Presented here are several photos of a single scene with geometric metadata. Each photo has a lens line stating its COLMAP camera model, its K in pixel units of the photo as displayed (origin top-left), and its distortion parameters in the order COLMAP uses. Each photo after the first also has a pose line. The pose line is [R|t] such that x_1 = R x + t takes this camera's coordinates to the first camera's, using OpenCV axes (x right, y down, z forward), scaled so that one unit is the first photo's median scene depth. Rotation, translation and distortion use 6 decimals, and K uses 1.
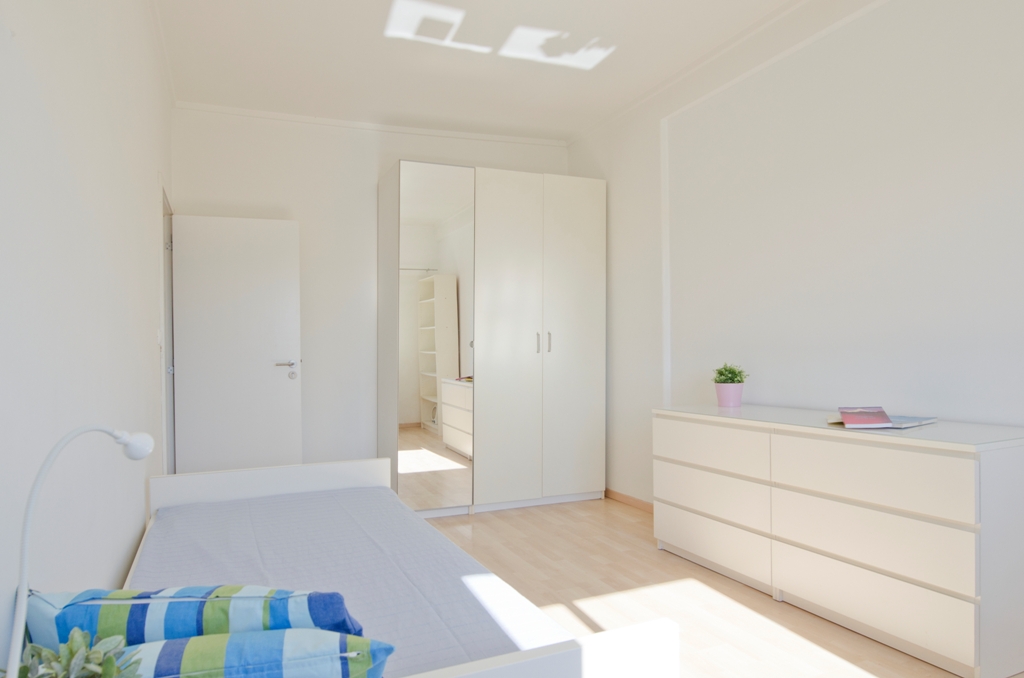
lens RADIAL K [[595.8, 0, 514.1], [0, 595.8, 354.5], [0, 0, 1]] dist [0.000380, -0.000126]
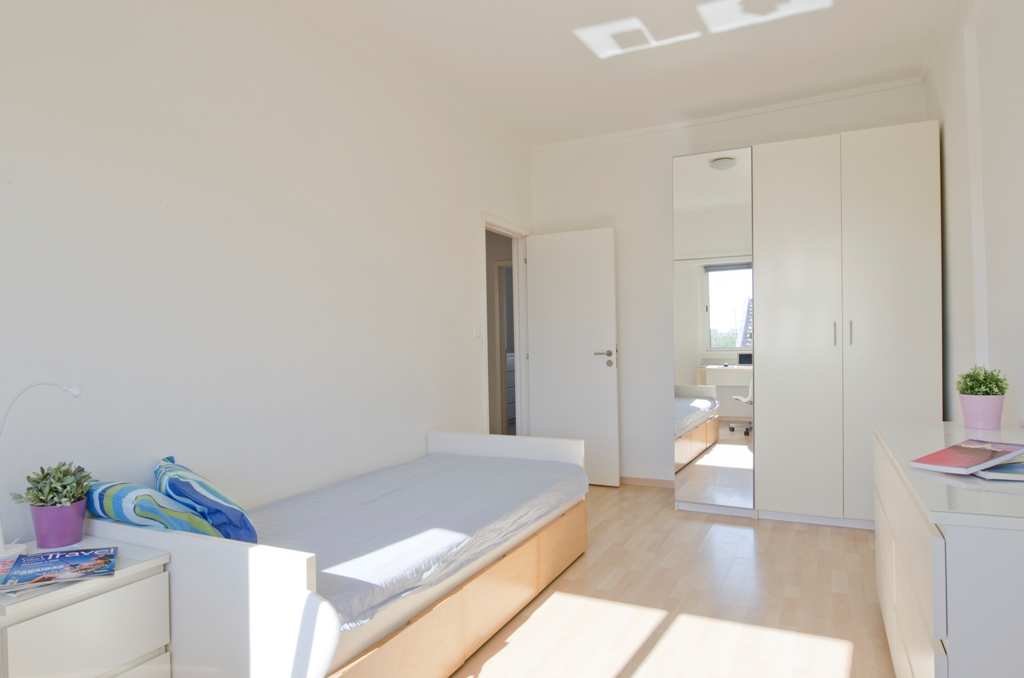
lens RADIAL K [[596.7, 0, 519.1], [0, 596.7, 341.9], [0, 0, 1]] dist [-0.003912, -0.003820]
pose [[0.676604, 0.003693, -0.736338, 0.480286], [-0.001065, 0.999991, 0.004038, -0.014456], [0.736346, -0.001948, 0.676602, 0.134176]]
